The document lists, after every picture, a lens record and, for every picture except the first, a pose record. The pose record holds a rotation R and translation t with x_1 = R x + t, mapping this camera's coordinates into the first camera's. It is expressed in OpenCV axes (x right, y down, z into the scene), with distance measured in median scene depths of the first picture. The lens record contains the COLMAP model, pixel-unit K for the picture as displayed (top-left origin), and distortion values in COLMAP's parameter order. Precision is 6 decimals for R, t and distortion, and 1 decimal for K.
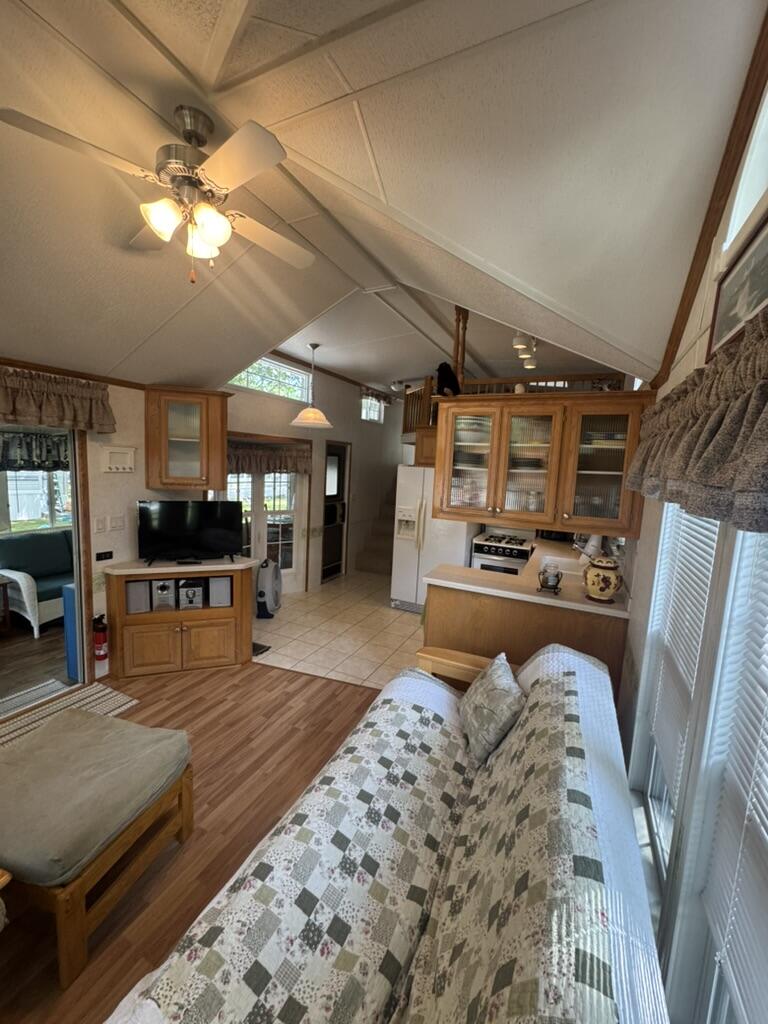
lens RADIAL K [[410.2, 0, 383.2], [0, 410.2, 511.2], [0, 0, 1]] dist [-0.004514, 0.000906]
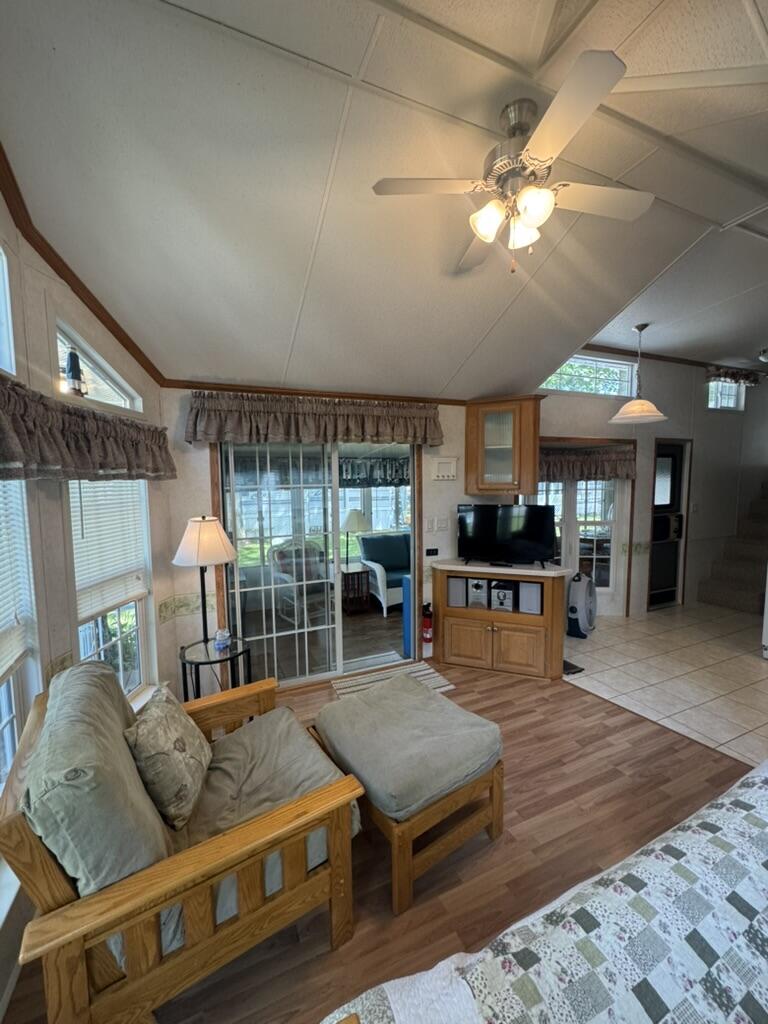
lens RADIAL K [[410.2, 0, 384.9], [0, 410.2, 510.1], [0, 0, 1]] dist [-0.004514, 0.000906]
pose [[0.758486, -0.002894, -0.651683, -0.025327], [-0.029360, 0.998823, -0.038608, 0.038271], [0.651027, 0.048417, 0.757509, 0.027486]]
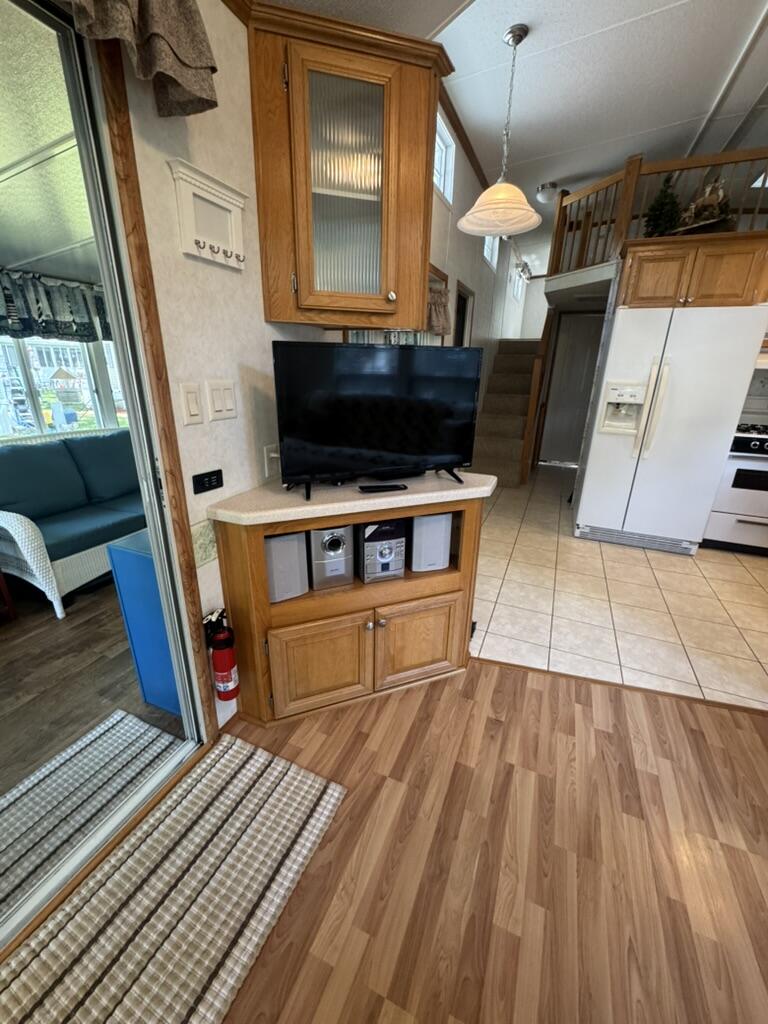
lens RADIAL K [[410.2, 0, 383.2], [0, 410.2, 511.8], [0, 0, 1]] dist [-0.004514, 0.000906]
pose [[0.998835, -0.039655, 0.027494, -0.506856], [0.032577, 0.974494, 0.222037, 0.051086], [-0.035597, -0.220883, 0.974651, 0.566829]]
